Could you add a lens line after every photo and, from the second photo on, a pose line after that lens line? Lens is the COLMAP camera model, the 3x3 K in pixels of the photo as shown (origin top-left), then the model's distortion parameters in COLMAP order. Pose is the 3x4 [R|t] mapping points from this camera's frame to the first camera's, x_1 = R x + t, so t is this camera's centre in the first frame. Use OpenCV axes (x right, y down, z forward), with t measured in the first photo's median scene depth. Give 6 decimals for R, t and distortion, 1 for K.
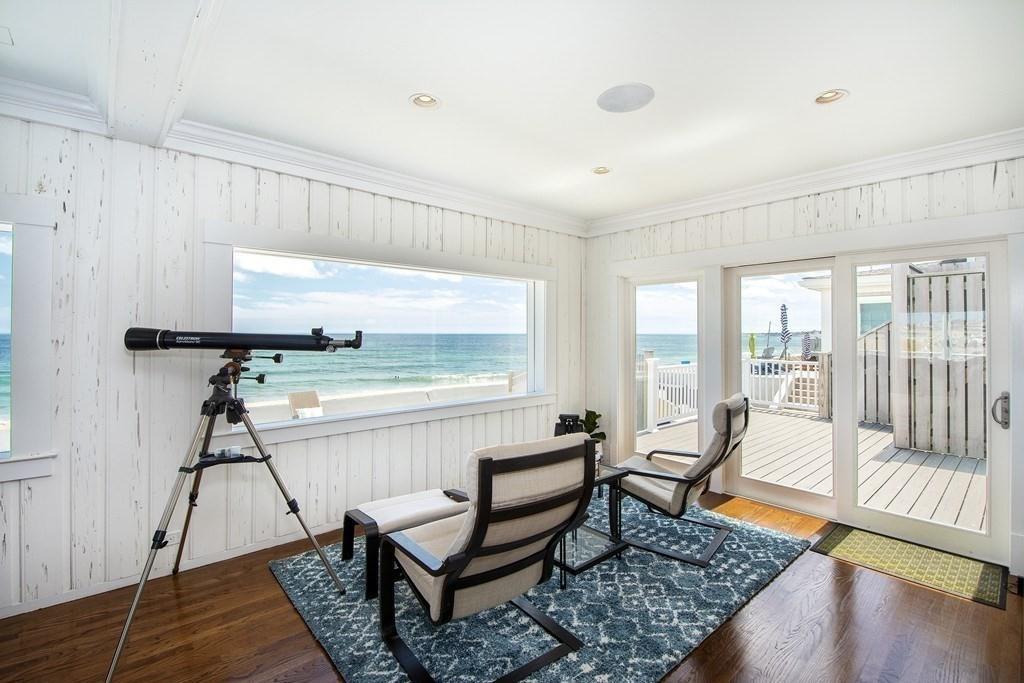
lens RADIAL K [[455.6, 0, 512.0], [0, 455.6, 341.5], [0, 0, 1]] dist [0.000136, 0.000024]
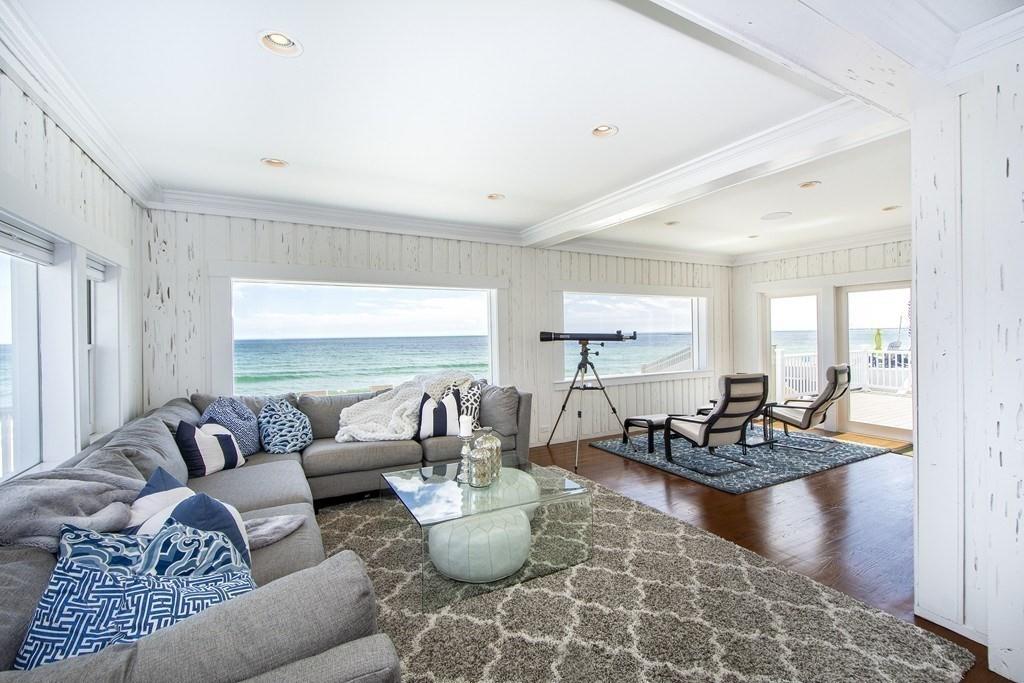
lens RADIAL K [[437.8, 0, 512.0], [0, 437.8, 341.5], [0, 0, 1]] dist [0.000031, 0.000049]
pose [[0.975130, -0.013257, -0.221239, -0.403538], [0.013391, 0.999910, -0.000895, 0.015512], [0.221231, -0.002090, 0.975219, -0.998578]]
